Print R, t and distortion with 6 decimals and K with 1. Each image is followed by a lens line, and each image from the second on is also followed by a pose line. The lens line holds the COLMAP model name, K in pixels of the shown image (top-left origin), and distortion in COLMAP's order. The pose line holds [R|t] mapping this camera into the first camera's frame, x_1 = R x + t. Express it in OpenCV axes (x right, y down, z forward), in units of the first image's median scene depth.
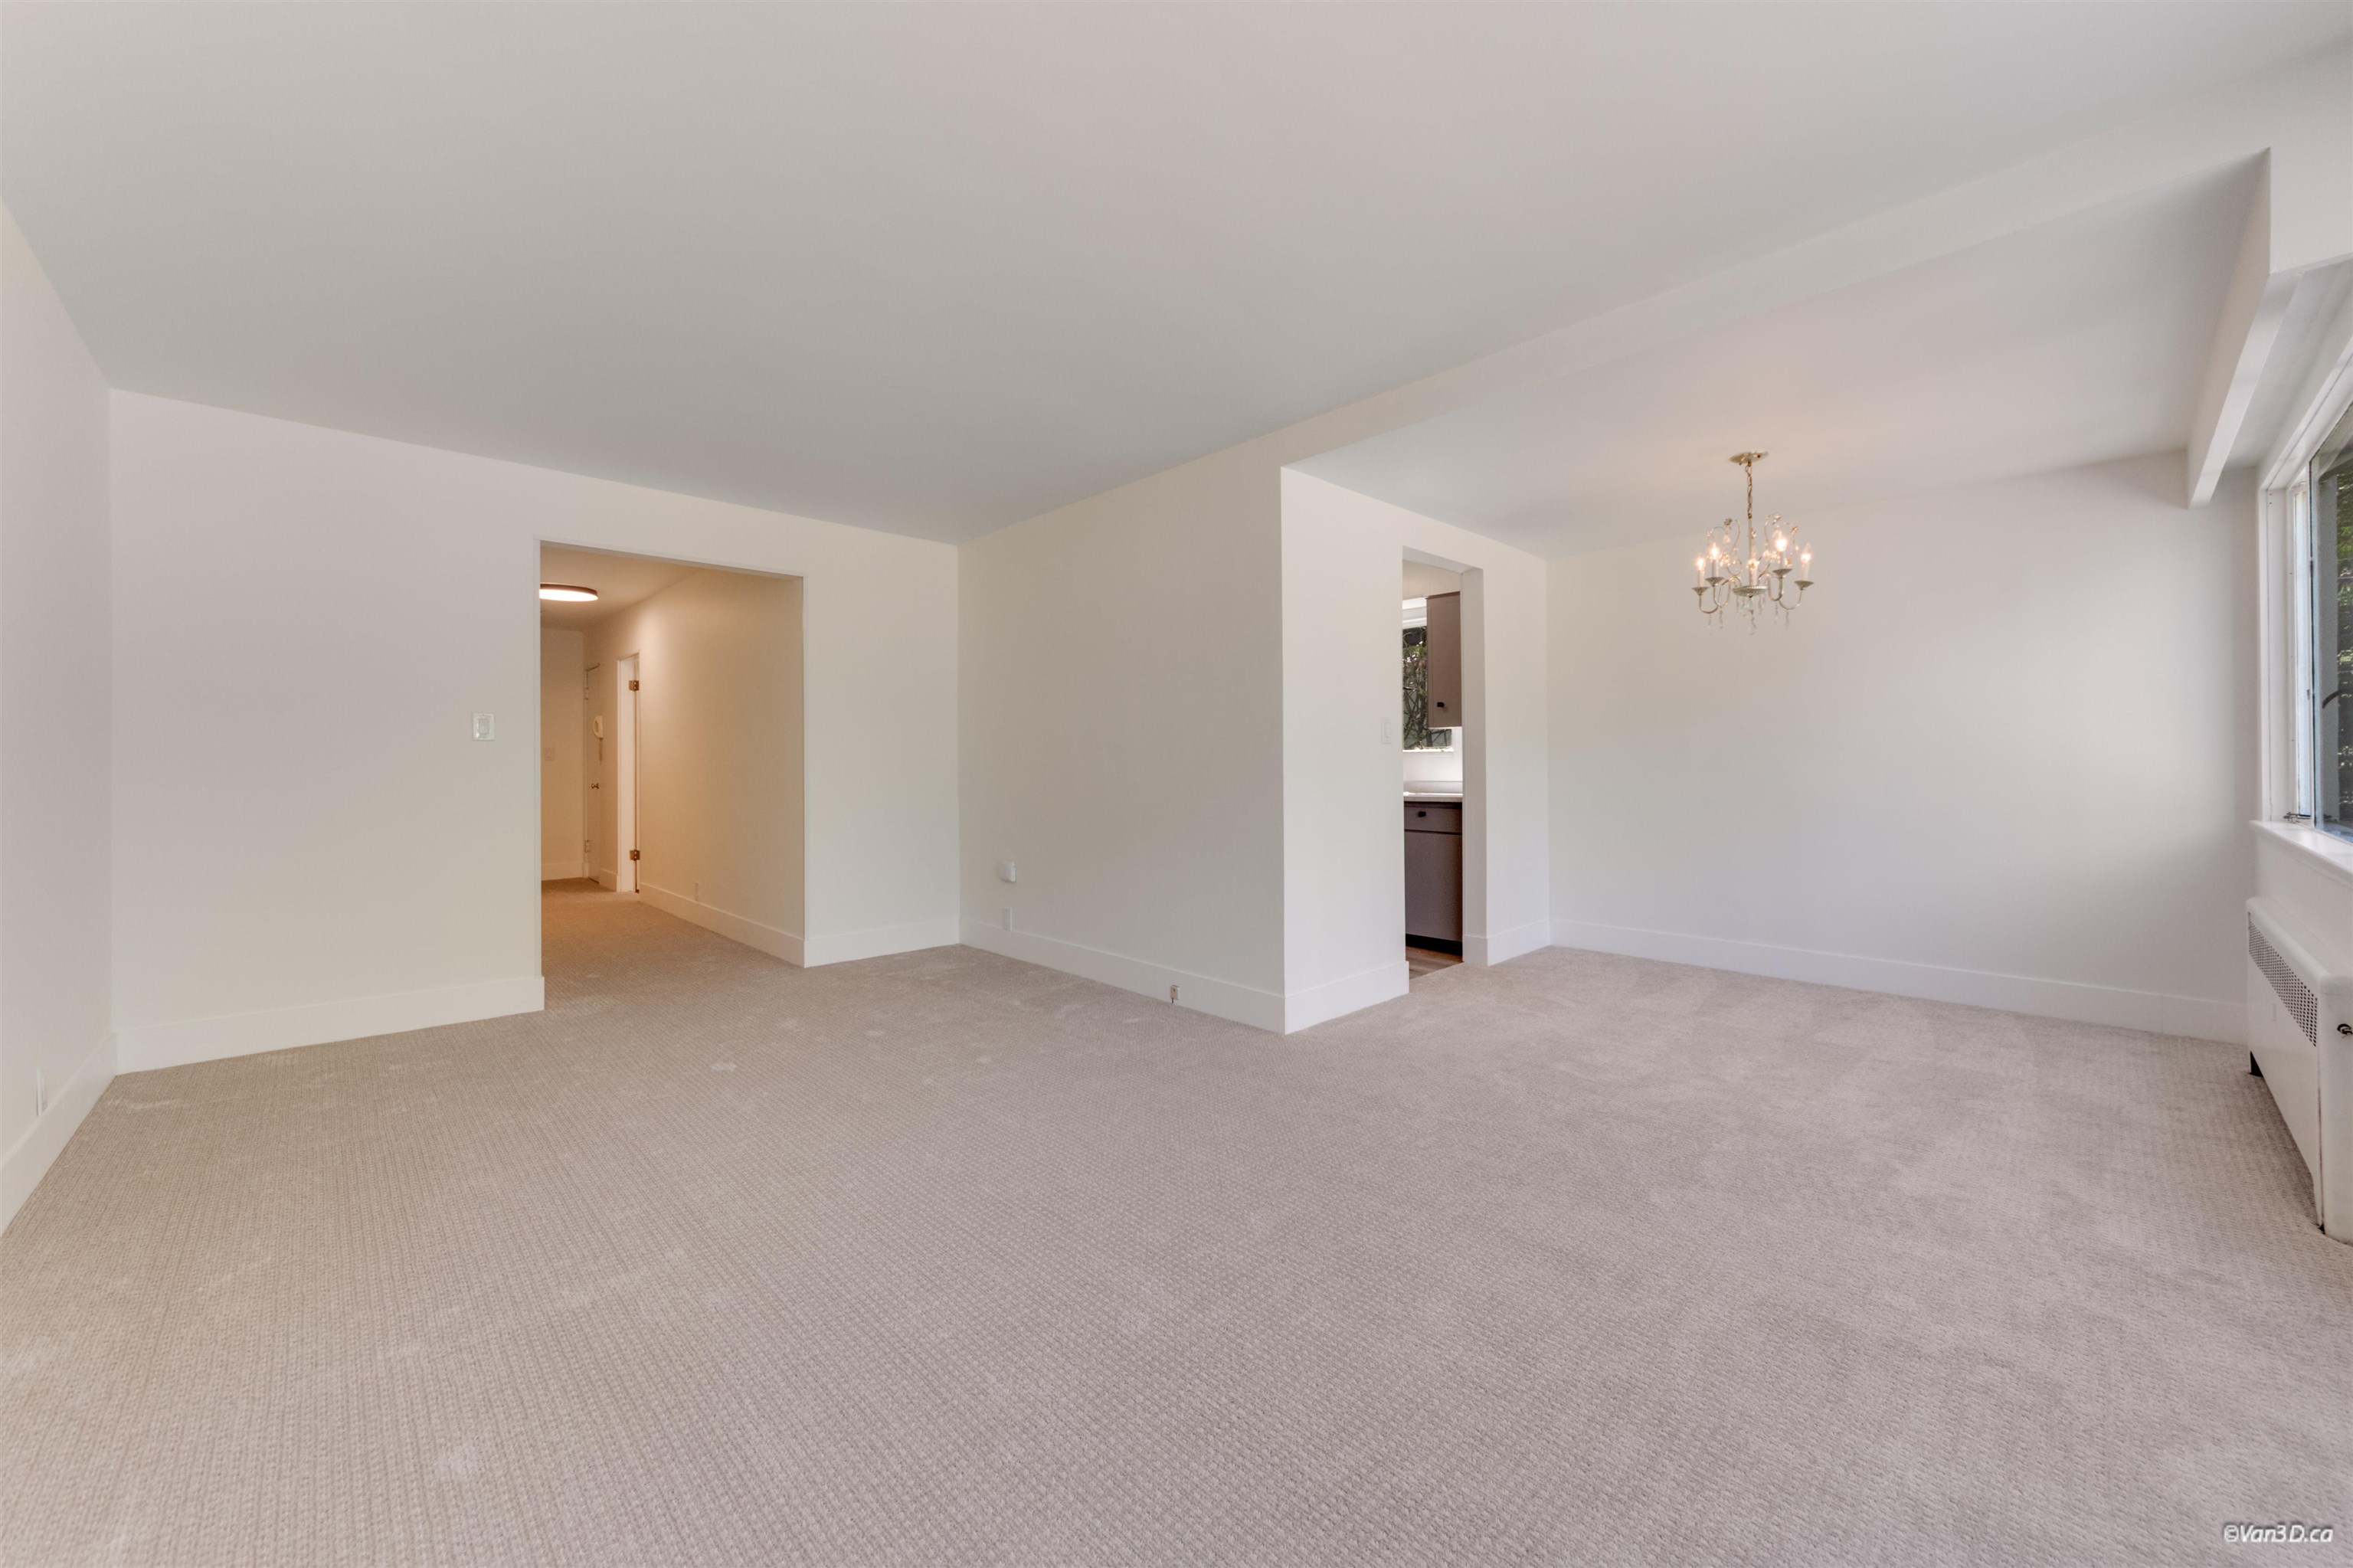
lens RADIAL K [[888.5, 0, 1184.2], [0, 888.5, 762.3], [0, 0, 1]] dist [-0.006635, 0.000136]
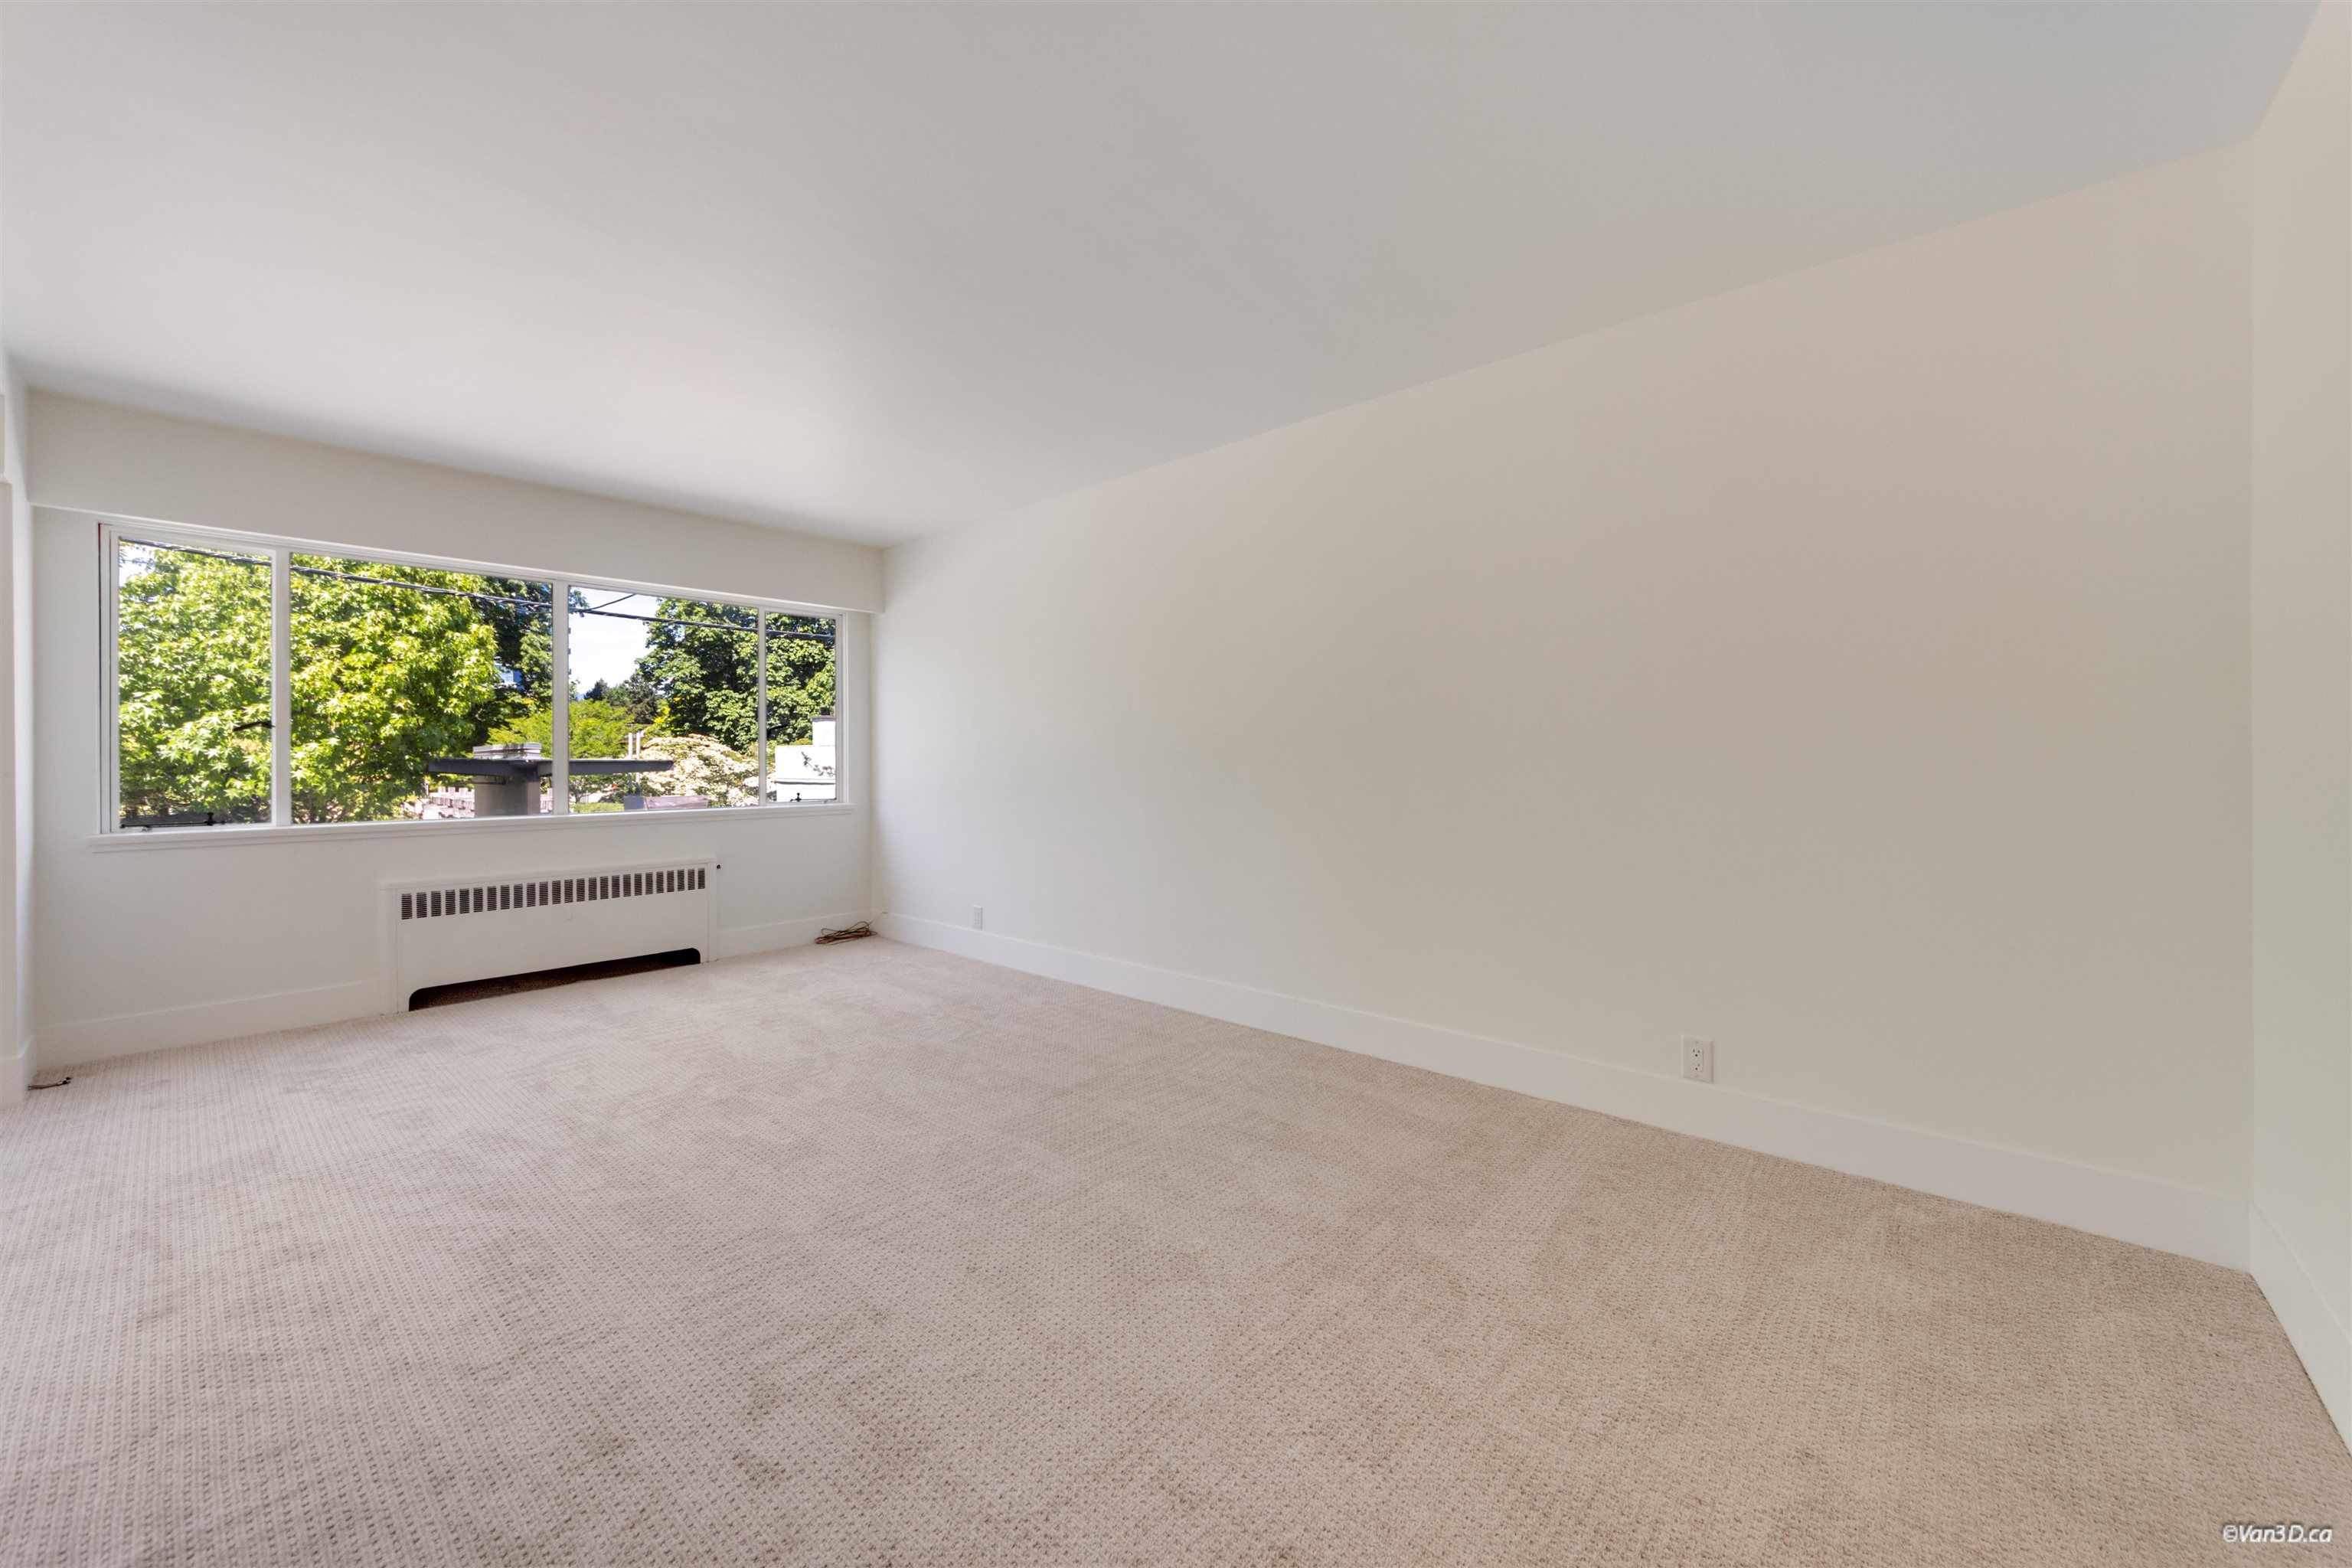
lens RADIAL K [[896.1, 0, 1191.6], [0, 896.1, 752.4], [0, 0, 1]] dist [0.003202, -0.002467]
pose [[-0.996567, 0.005264, -0.082620, -0.364899], [0.005873, 0.999957, -0.007127, -0.009868], [0.082579, -0.007588, -0.996556, 1.308667]]
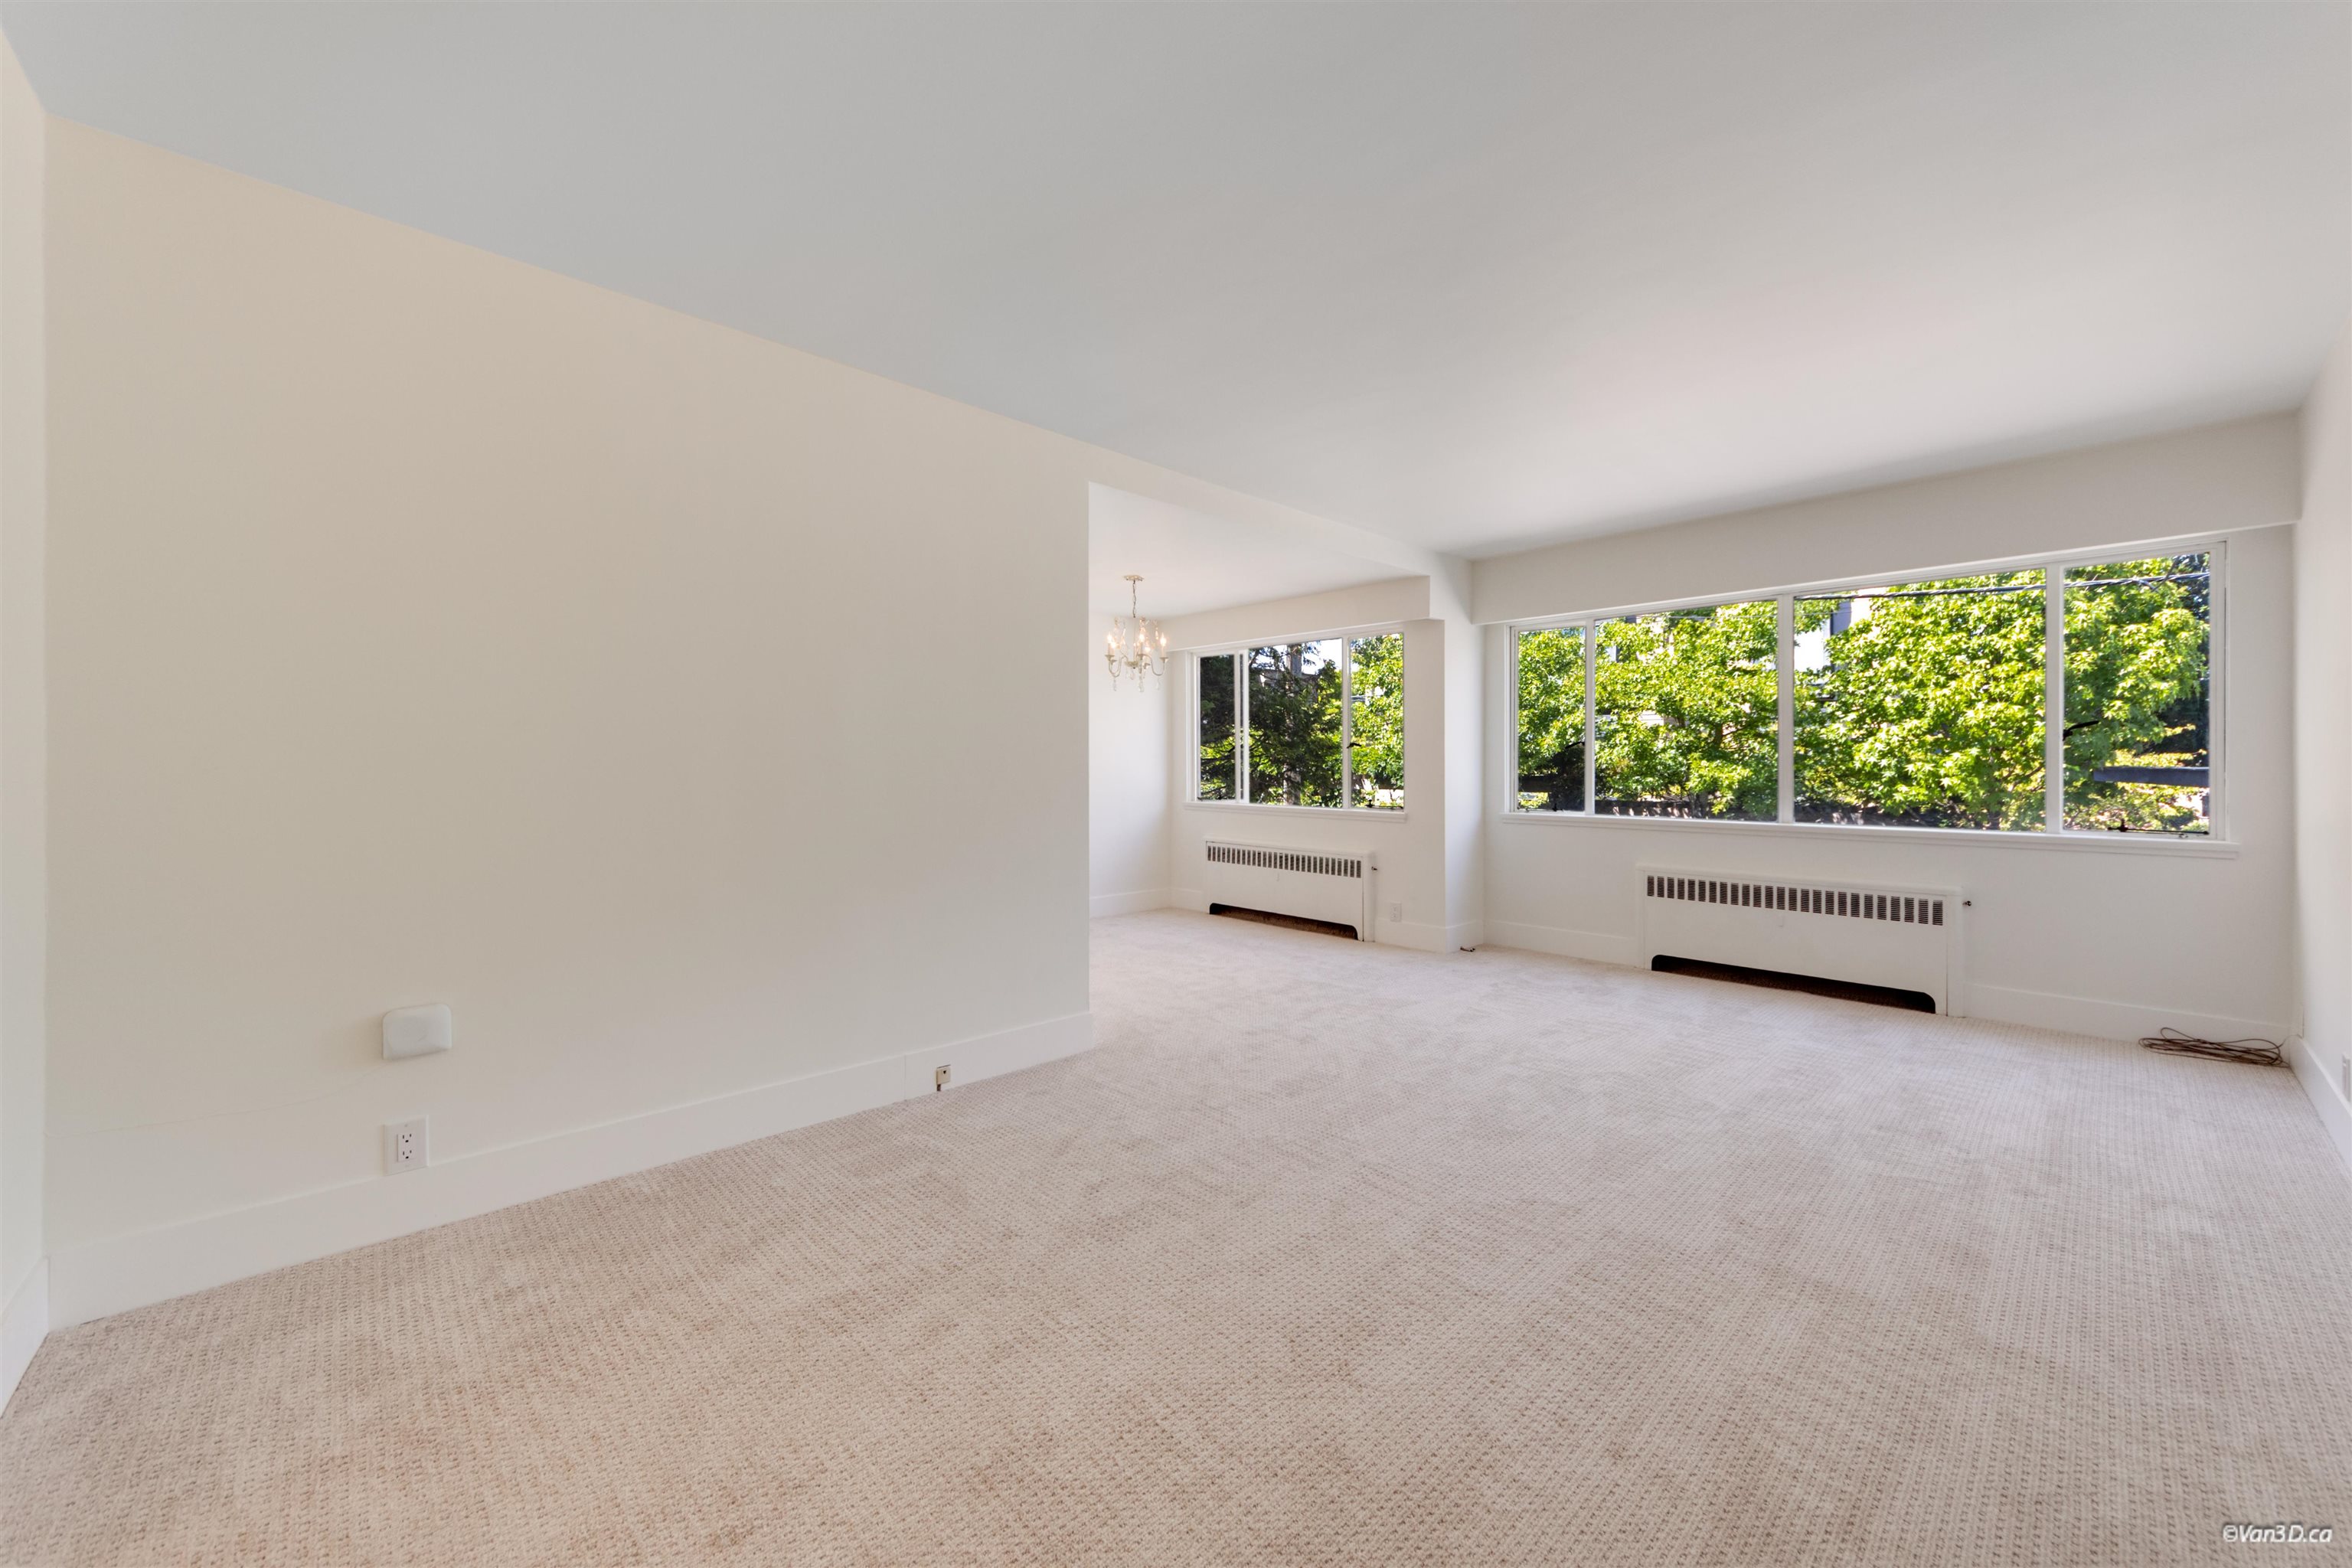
lens RADIAL K [[888.1, 0, 1183.7], [0, 888.1, 762.3], [0, 0, 1]] dist [-0.006635, 0.000136]
pose [[0.010795, 0.007793, 0.999911, -0.852751], [-0.003428, 0.999964, -0.007756, -0.011080], [-0.999936, -0.003344, 0.010821, 0.844836]]
